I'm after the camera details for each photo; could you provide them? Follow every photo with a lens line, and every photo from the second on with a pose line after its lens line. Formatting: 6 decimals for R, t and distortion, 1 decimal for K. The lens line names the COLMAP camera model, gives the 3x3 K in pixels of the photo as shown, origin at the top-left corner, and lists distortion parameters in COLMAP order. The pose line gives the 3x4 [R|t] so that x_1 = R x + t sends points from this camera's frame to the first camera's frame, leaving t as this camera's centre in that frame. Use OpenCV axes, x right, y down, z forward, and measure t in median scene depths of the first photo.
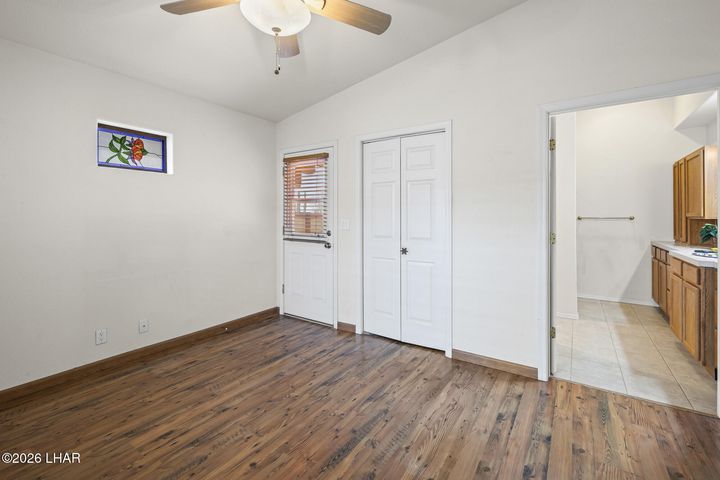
lens RADIAL K [[318.0, 0, 360.6], [0, 318.0, 218.0], [0, 0, 1]] dist [0.001888, 0.000188]
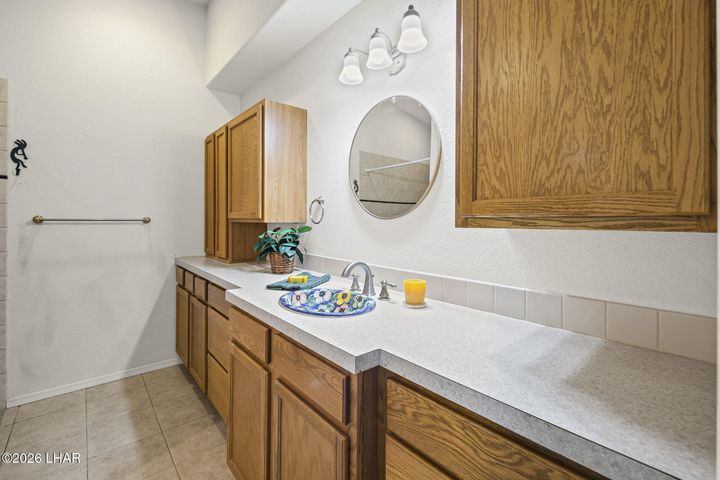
lens RADIAL K [[318.0, 0, 360.6], [0, 318.0, 218.0], [0, 0, 1]] dist [0.001888, 0.000188]
pose [[0.253056, 0.008410, 0.967415, 0.483124], [-0.007034, 0.999952, -0.006853, -0.002300], [-0.967426, -0.005070, 0.253103, 0.589283]]
